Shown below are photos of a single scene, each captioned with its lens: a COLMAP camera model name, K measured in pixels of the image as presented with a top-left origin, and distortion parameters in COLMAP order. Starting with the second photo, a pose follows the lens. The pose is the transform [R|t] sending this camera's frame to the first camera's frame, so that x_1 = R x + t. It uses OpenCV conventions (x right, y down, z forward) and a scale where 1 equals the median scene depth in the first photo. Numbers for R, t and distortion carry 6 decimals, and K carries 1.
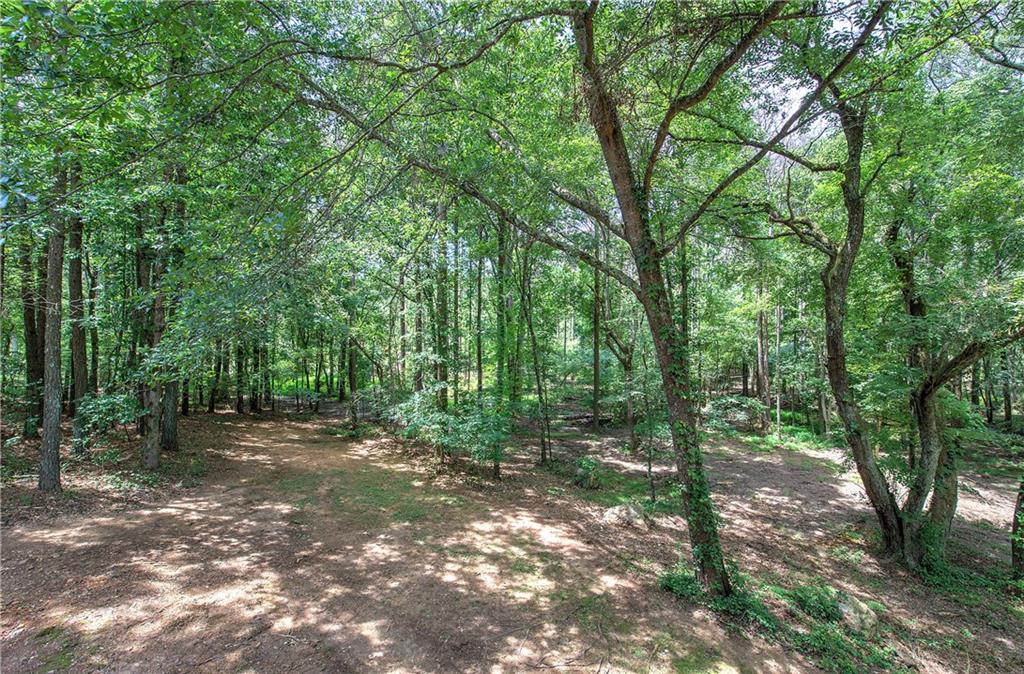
lens RADIAL K [[431.6, 0, 516.6], [0, 431.6, 335.4], [0, 0, 1]] dist [-0.007102, 0.003527]
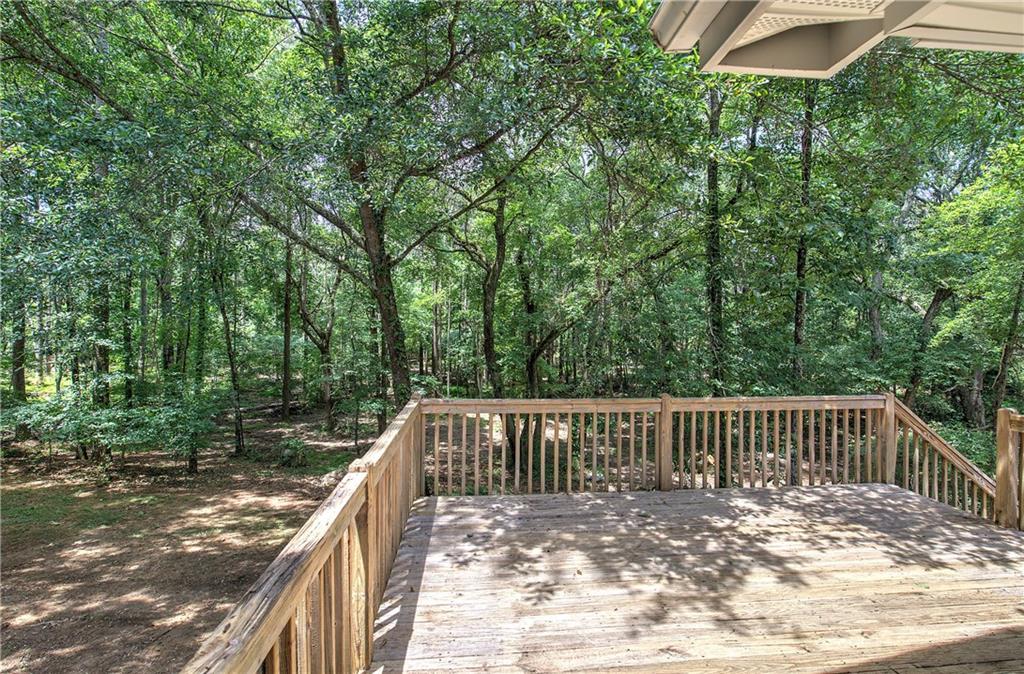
lens RADIAL K [[431.6, 0, 516.6], [0, 431.6, 335.4], [0, 0, 1]] dist [-0.007102, 0.003527]
pose [[0.757941, -0.000663, 0.652323, -0.126479], [-0.019563, 0.999527, 0.023746, -0.000050], [-0.652030, -0.030759, 0.757569, -0.153114]]
